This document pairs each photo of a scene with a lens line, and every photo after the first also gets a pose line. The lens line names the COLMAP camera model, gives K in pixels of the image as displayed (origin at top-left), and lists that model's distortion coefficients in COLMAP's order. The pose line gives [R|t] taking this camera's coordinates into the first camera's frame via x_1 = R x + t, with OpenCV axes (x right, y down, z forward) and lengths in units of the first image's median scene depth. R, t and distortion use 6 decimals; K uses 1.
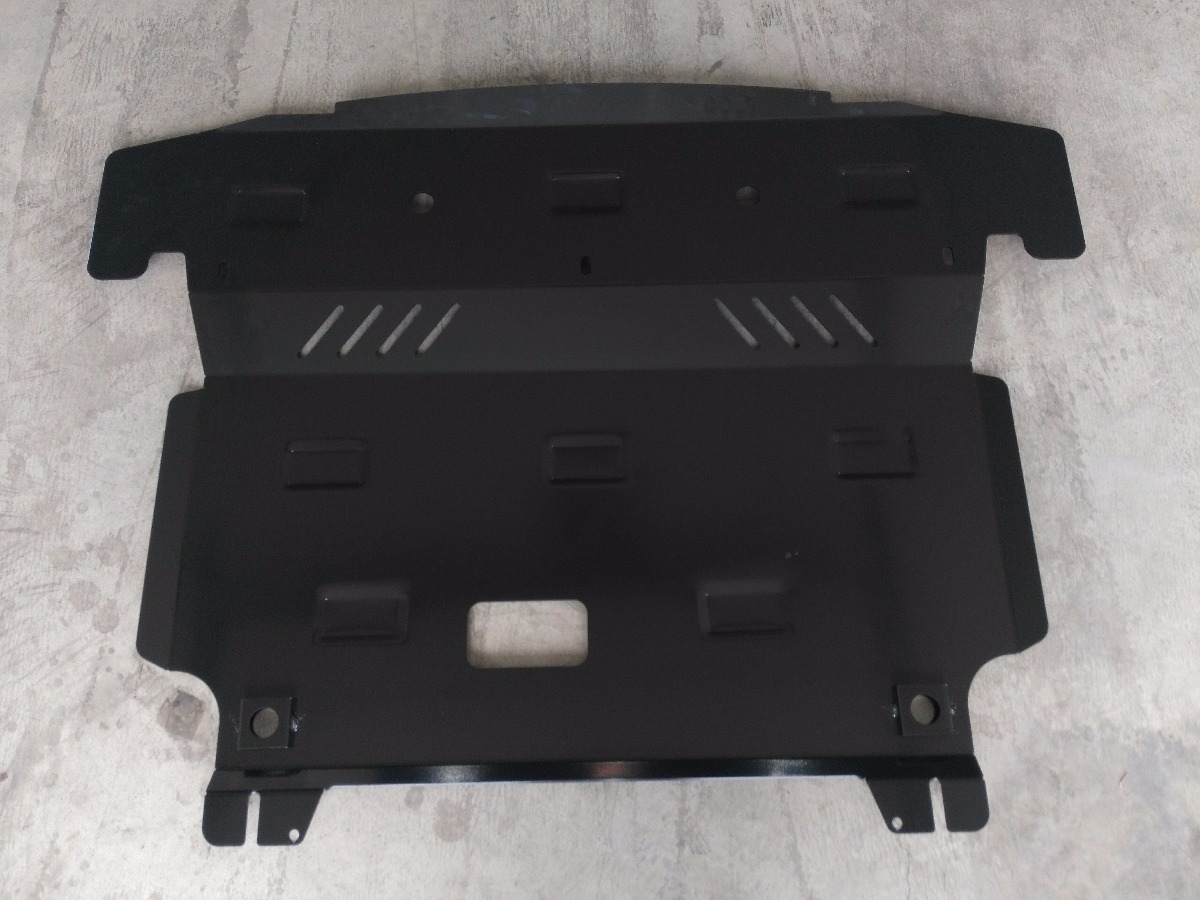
lens RADIAL K [[957.2, 0, 582.5], [0, 957.2, 449.1], [0, 0, 1]] dist [0.041232, -0.086631]
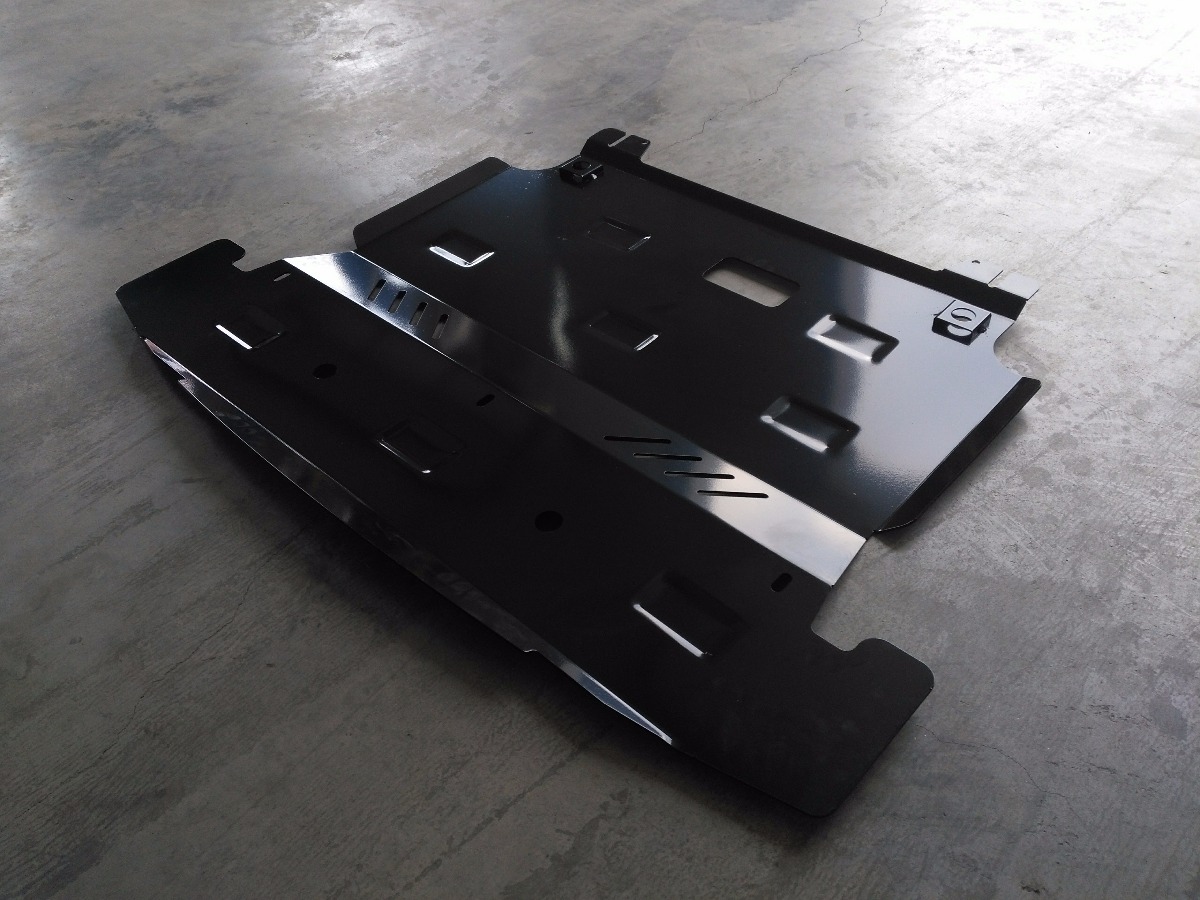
lens RADIAL K [[978.9, 0, 600.0], [0, 978.9, 450.0], [0, 0, 1]] dist [0.084116, -0.182990]
pose [[-0.714248, -0.442152, 0.542542, -0.689692], [0.680930, -0.259770, 0.684729, -0.861137], [-0.161818, 0.858499, 0.486615, 0.545421]]
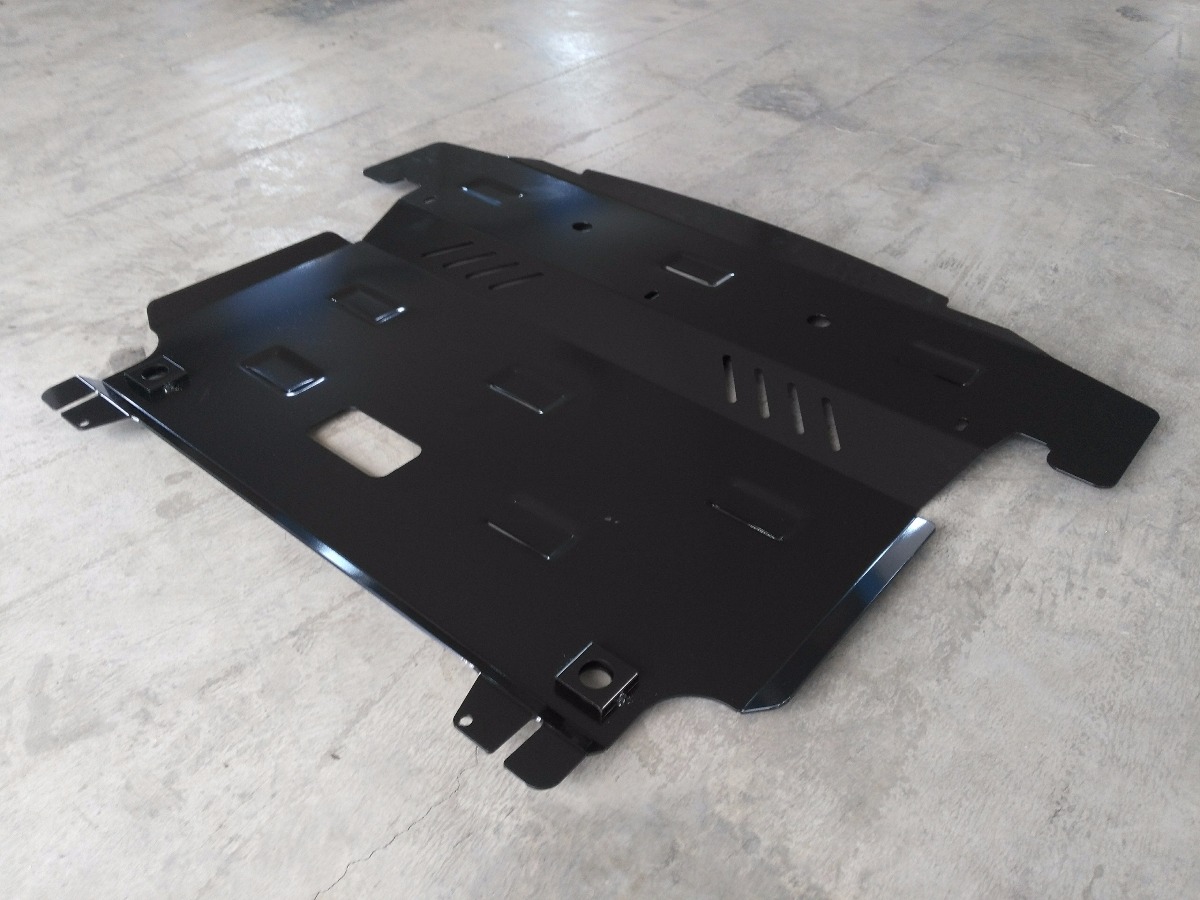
lens RADIAL K [[978.9, 0, 600.0], [0, 978.9, 450.0], [0, 0, 1]] dist [0.084116, -0.182990]
pose [[0.754162, 0.428893, -0.497282, 0.628467], [-0.629812, 0.686821, -0.362787, 0.399352], [0.185947, 0.586794, 0.788097, 0.202277]]
